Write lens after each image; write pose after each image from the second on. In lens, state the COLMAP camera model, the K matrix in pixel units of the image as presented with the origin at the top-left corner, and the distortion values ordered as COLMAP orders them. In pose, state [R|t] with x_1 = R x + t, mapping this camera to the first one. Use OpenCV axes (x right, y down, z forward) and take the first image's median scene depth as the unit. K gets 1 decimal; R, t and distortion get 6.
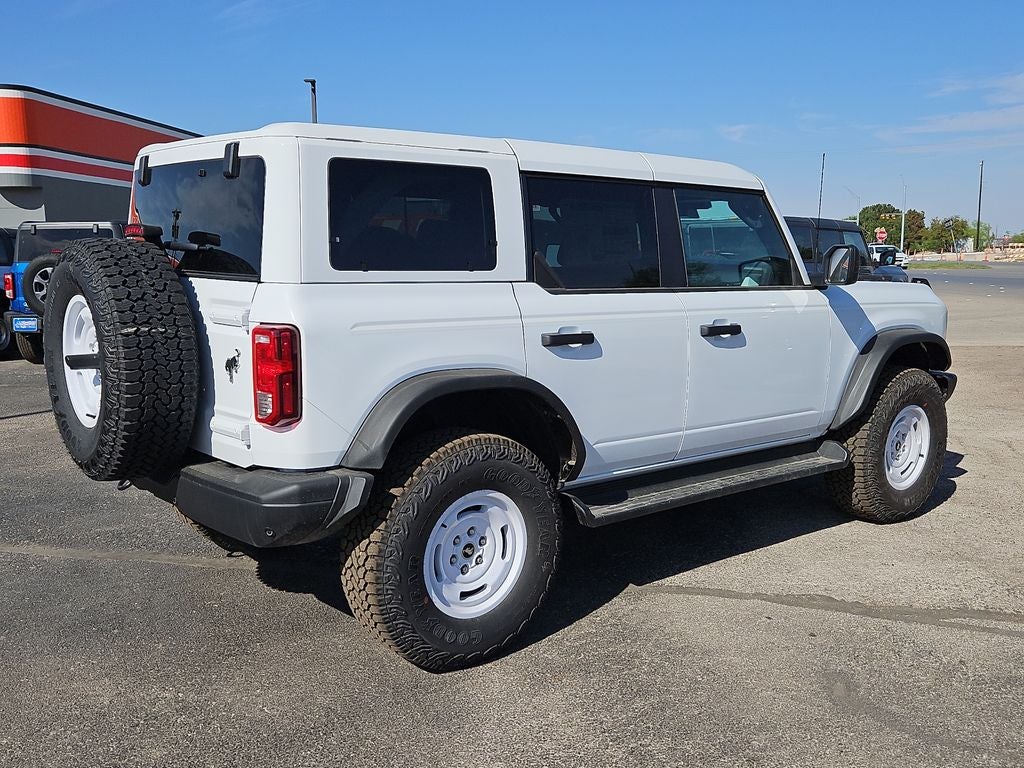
lens RADIAL K [[980.5, 0, 506.0], [0, 980.5, 382.8], [0, 0, 1]] dist [0.052115, 0.000000]
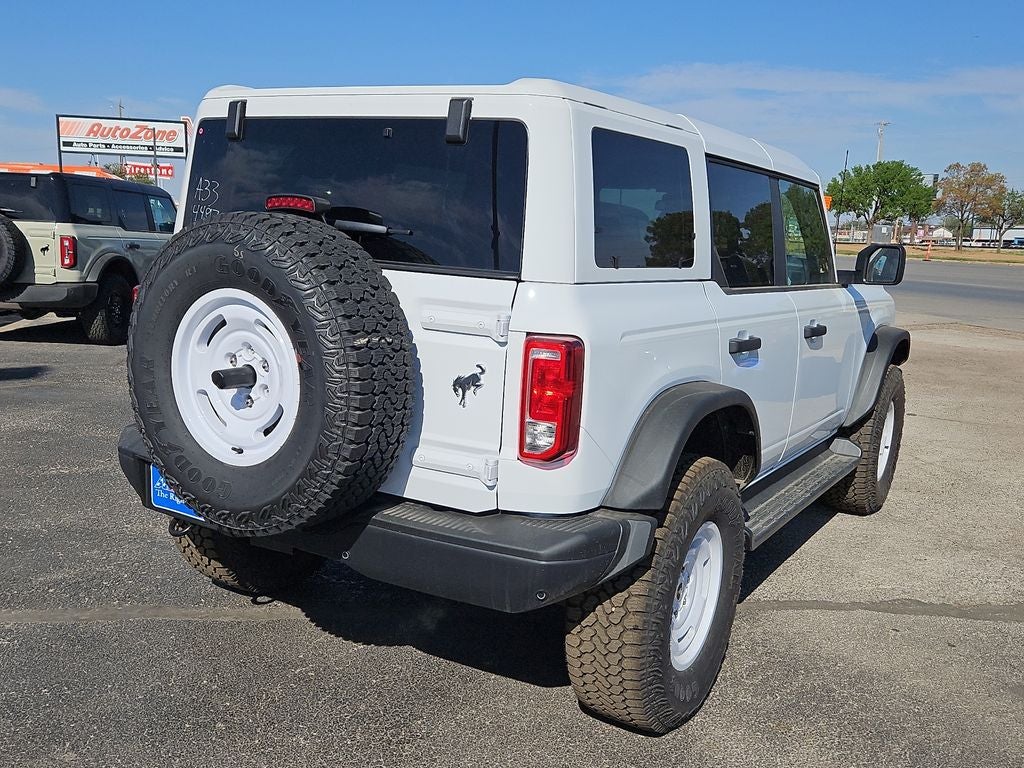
lens RADIAL K [[980.5, 0, 495.7], [0, 980.5, 382.9], [0, 0, 1]] dist [0.052115, 0.000000]
pose [[0.945974, -0.009689, 0.324097, -0.502243], [-0.000256, 0.999531, 0.030629, -0.042322], [-0.324242, -0.029057, 0.945528, 0.248017]]
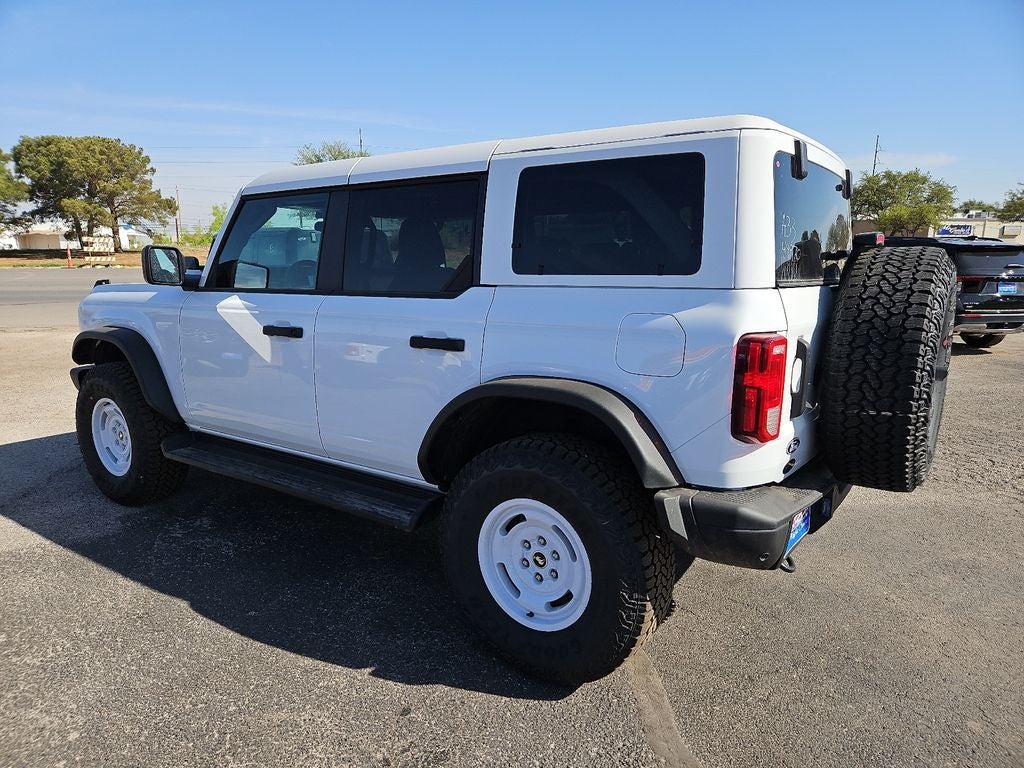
lens RADIAL K [[687.4, 0, 504.1], [0, 687.4, 387.7], [0, 0, 1]] dist [0.063182, -0.055155]
pose [[-0.255974, -0.181447, 0.949502, -1.032267], [0.129135, 0.967005, 0.219605, -0.226138], [-0.958019, 0.178827, -0.224097, 1.643247]]
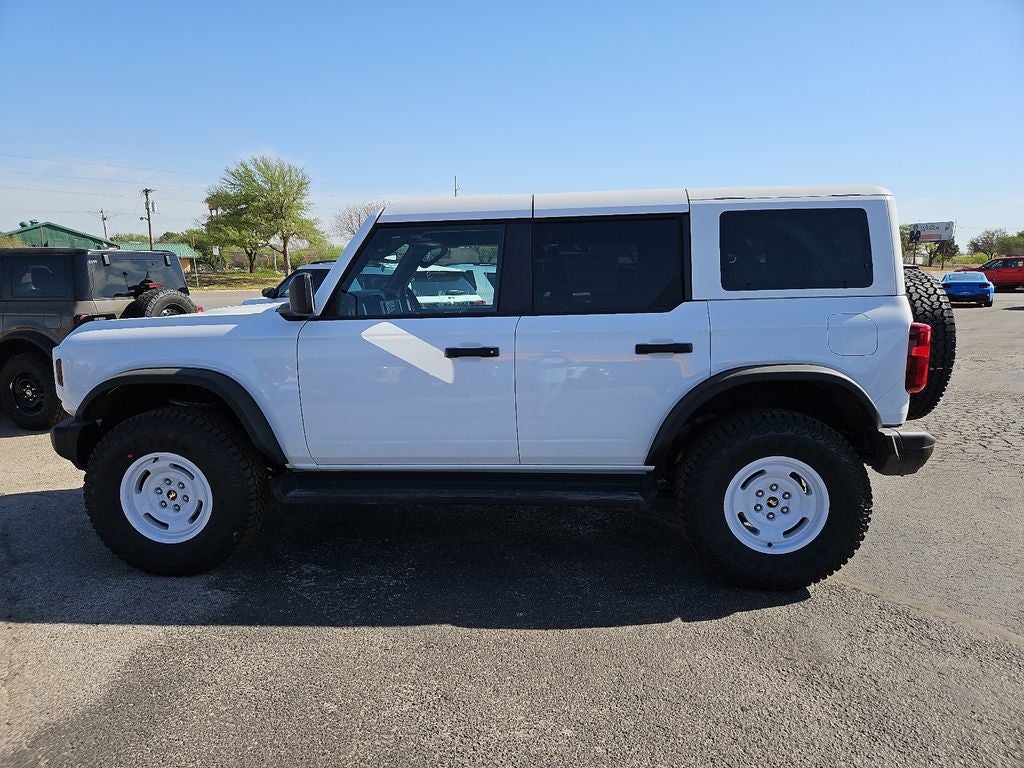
lens RADIAL K [[687.4, 0, 495.4], [0, 687.4, 380.2], [0, 0, 1]] dist [0.063182, -0.055155]
pose [[-0.723086, -0.093339, 0.684423, -0.755293], [0.104847, 0.964518, 0.242308, -0.330122], [-0.682755, 0.246969, -0.687643, 2.374787]]
